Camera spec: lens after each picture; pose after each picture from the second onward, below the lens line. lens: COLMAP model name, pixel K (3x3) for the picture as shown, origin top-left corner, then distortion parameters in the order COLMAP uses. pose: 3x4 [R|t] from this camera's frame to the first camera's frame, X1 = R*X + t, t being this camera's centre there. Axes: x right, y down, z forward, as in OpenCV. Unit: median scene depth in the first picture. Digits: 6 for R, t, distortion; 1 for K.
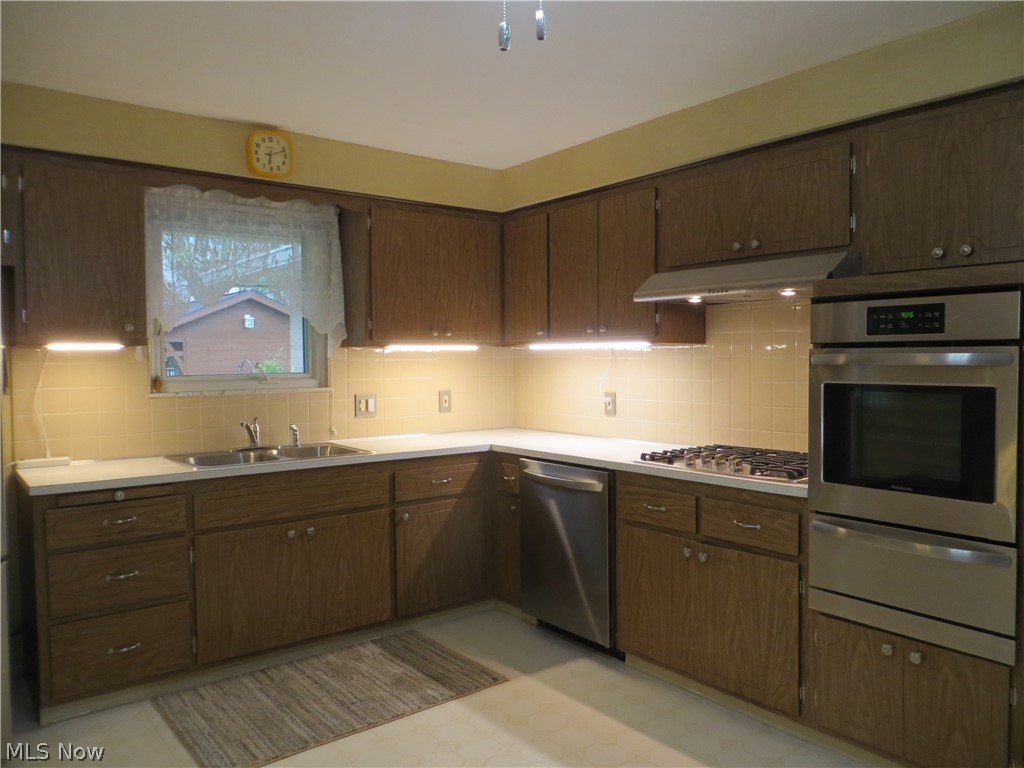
lens RADIAL K [[769.4, 0, 508.1], [0, 769.4, 380.1], [0, 0, 1]] dist [-0.006086, 0.004209]
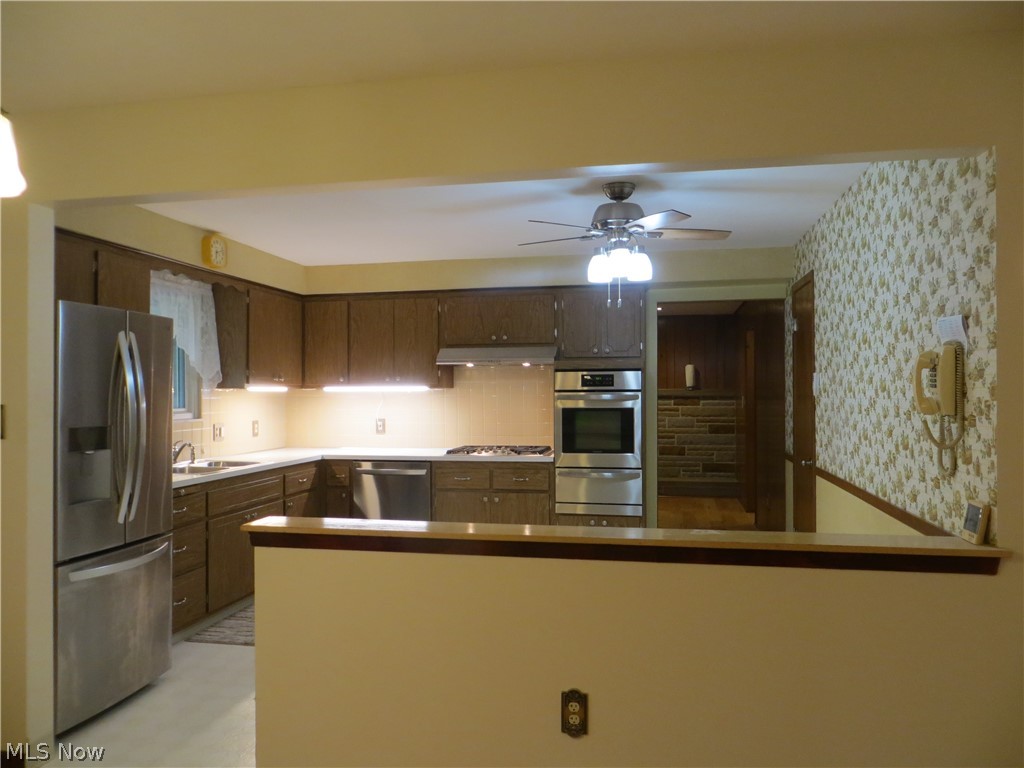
lens RADIAL K [[769.4, 0, 511.3], [0, 769.4, 381.5], [0, 0, 1]] dist [-0.006086, 0.004209]
pose [[0.754199, 0.013561, 0.656506, -0.861172], [0.018114, 0.998977, -0.041444, 0.012566], [-0.656396, 0.043149, 0.753182, -0.427579]]
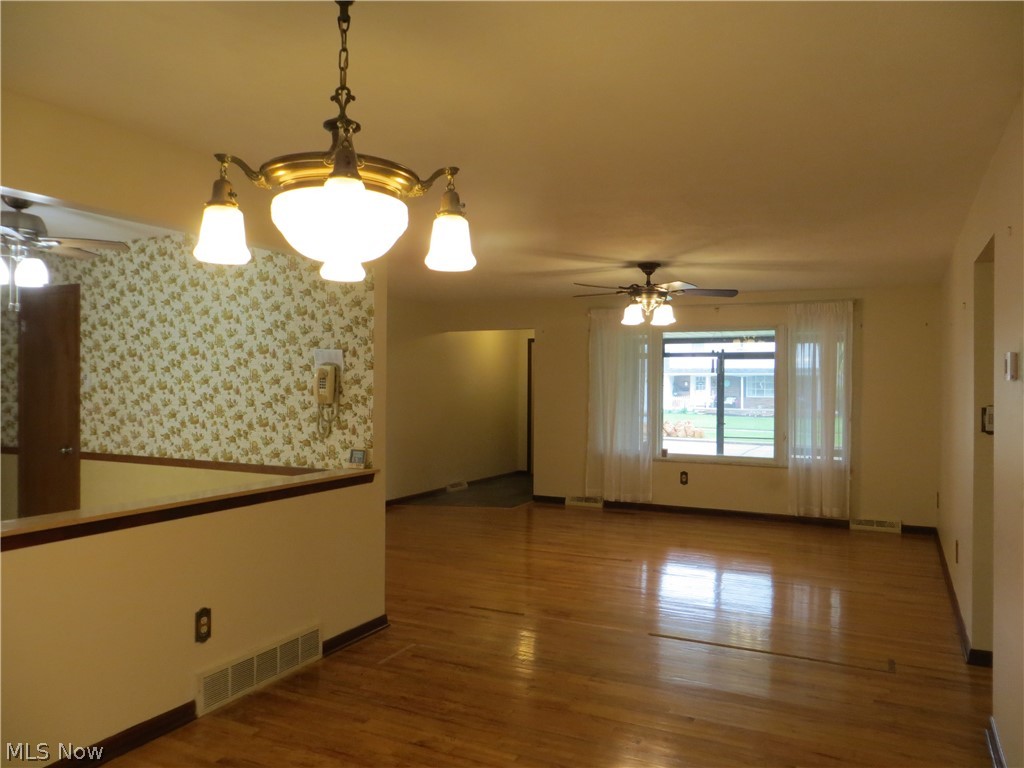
lens RADIAL K [[769.4, 0, 509.2], [0, 769.4, 383.1], [0, 0, 1]] dist [-0.006086, 0.004209]
pose [[-0.424993, 0.003278, 0.905191, -1.841816], [0.027884, 0.999566, 0.009472, -0.042505], [-0.904767, 0.029266, -0.424900, 0.587967]]
